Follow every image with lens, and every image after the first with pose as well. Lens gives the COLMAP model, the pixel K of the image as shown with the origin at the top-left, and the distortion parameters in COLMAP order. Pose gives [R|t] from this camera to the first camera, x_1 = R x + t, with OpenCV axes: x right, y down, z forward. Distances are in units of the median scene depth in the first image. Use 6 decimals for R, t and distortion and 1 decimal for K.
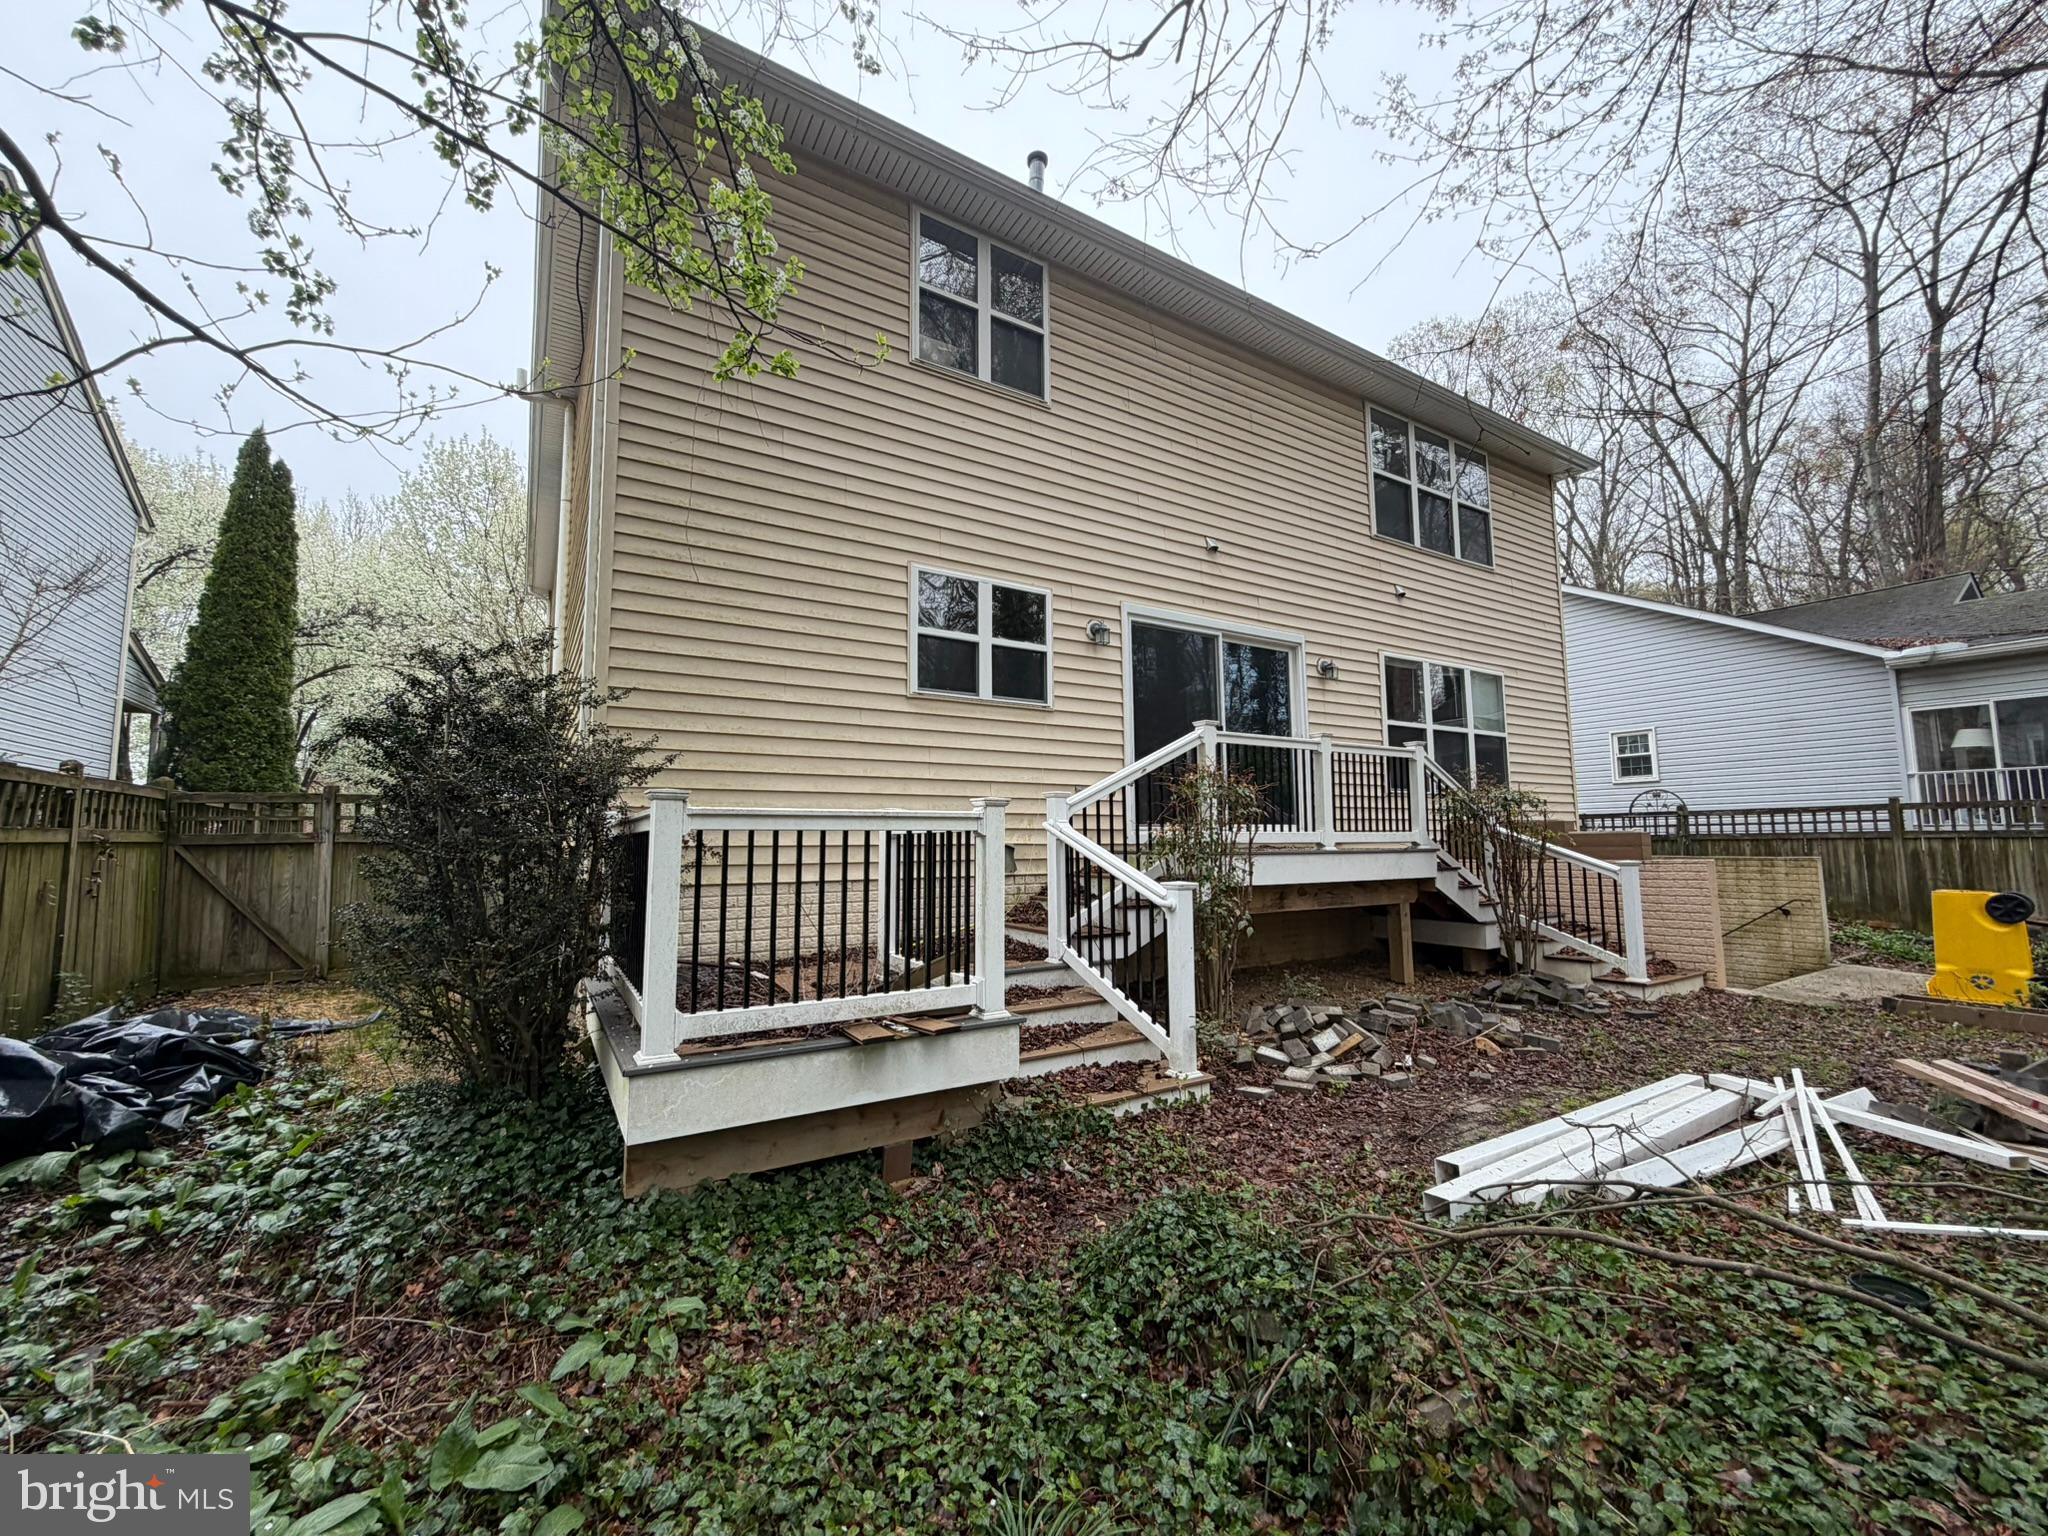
lens RADIAL K [[810.5, 0, 1024.0], [0, 810.5, 768.0], [0, 0, 1]] dist [-0.000514, 0.000094]
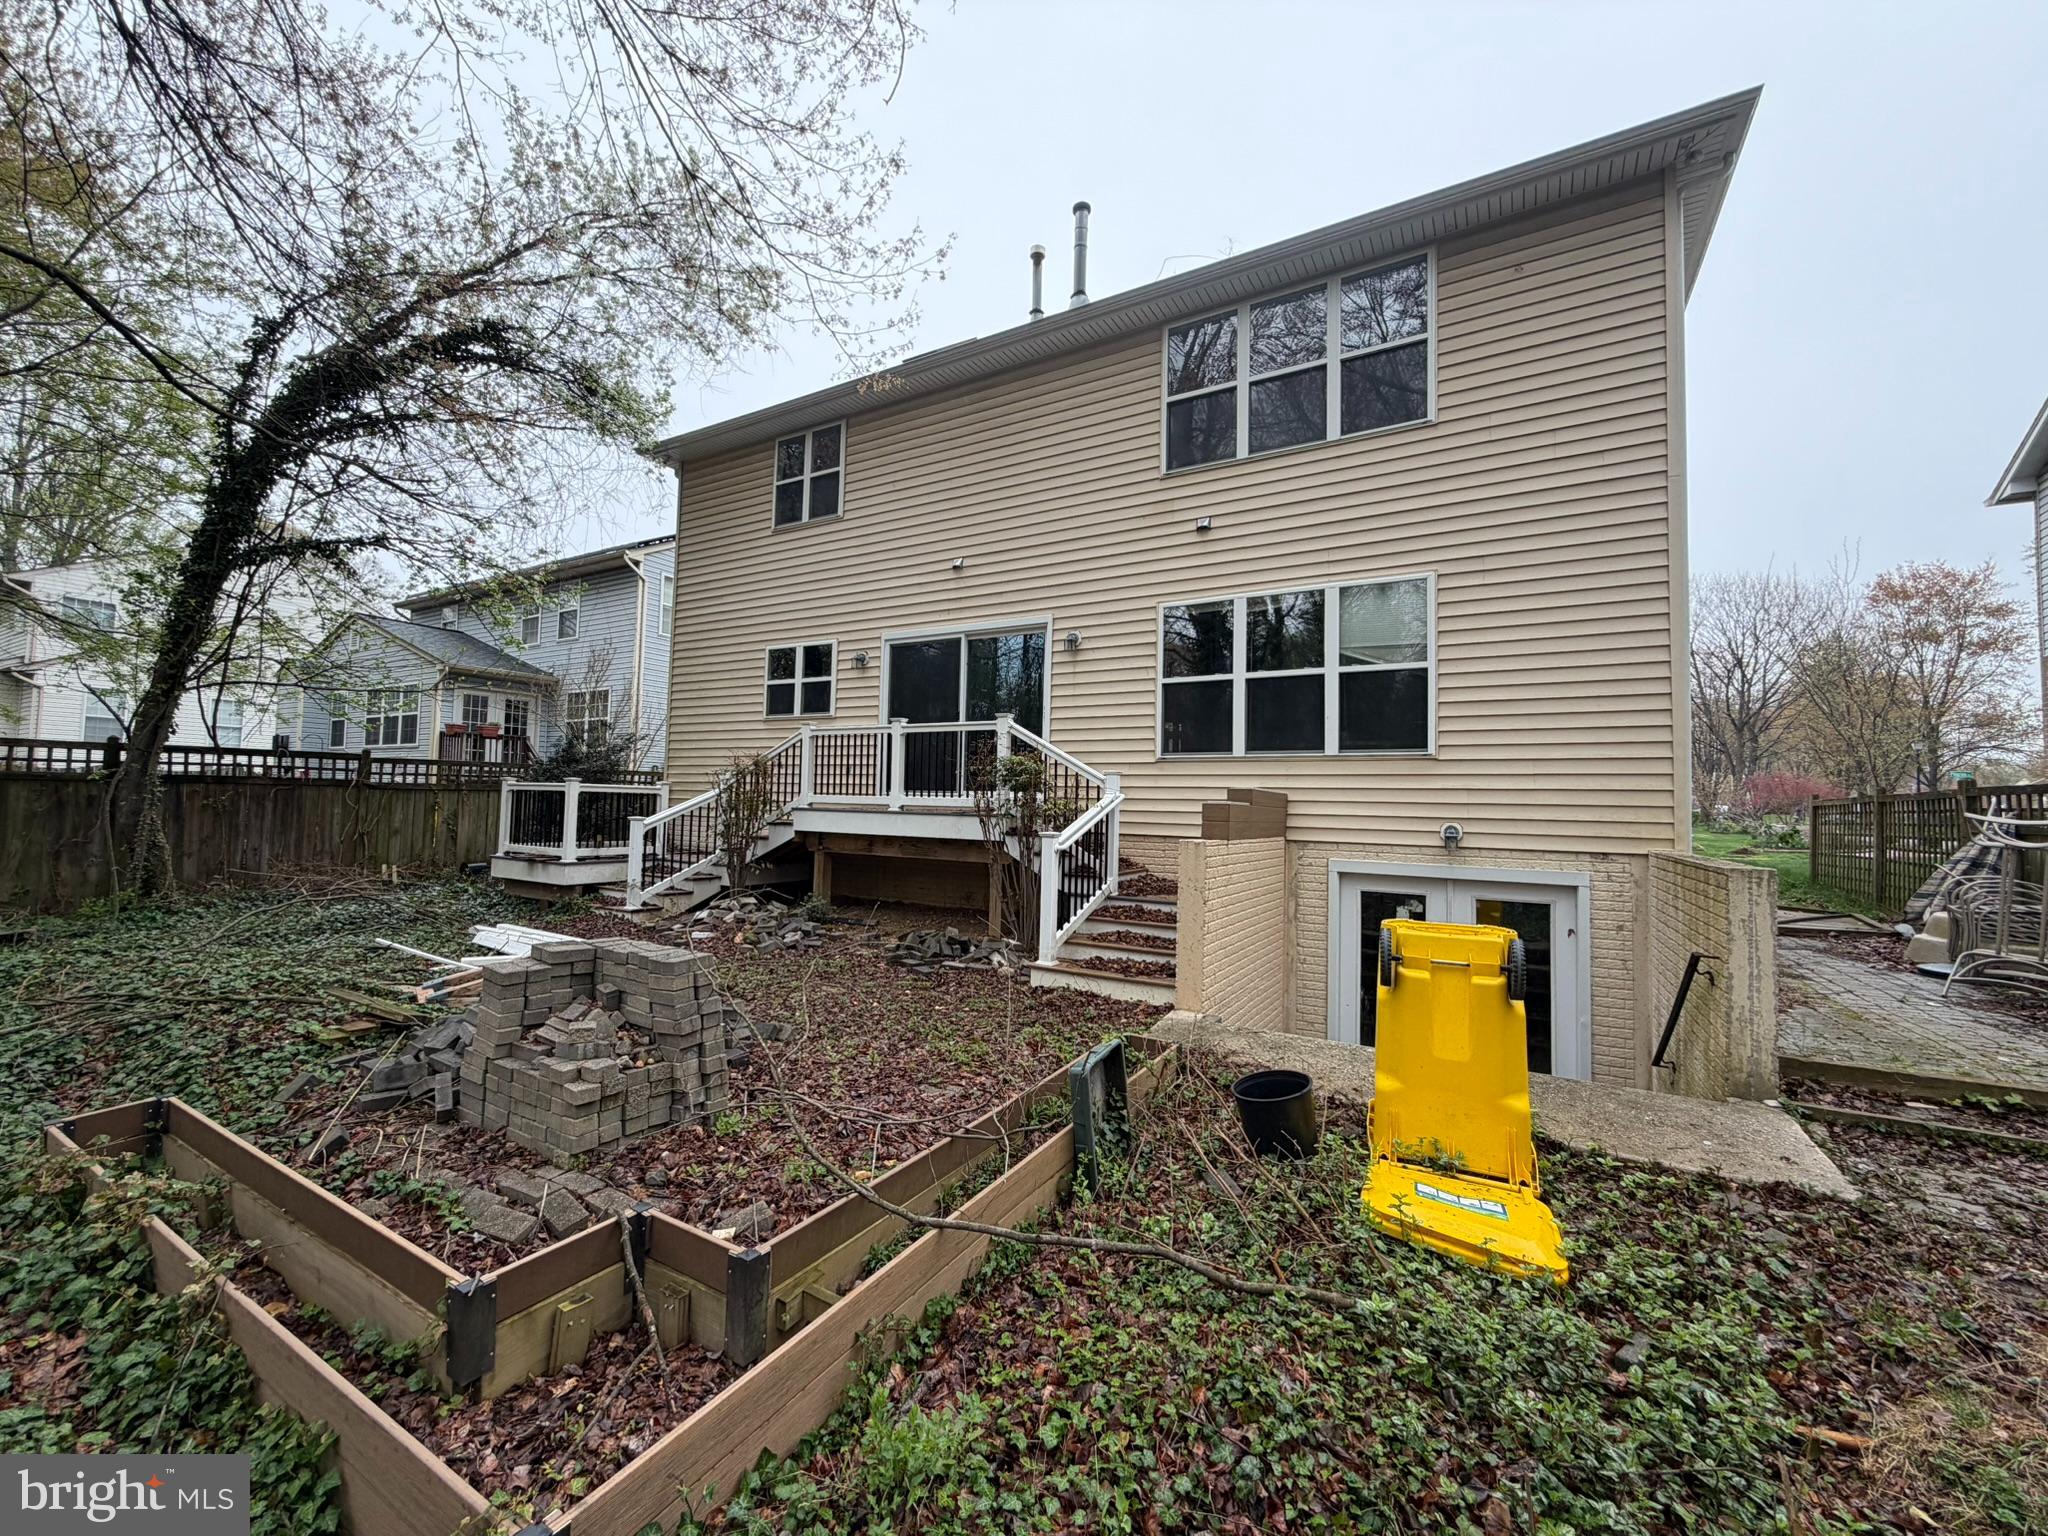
lens RADIAL K [[829.9, 0, 1024.0], [0, 829.9, 768.0], [0, 0, 1]] dist [0.001624, 0.000049]
pose [[0.470162, -0.030951, -0.882037, 1.596983], [0.042190, 0.999031, -0.012567, 0.059673], [0.881571, -0.031305, 0.471012, 0.571942]]
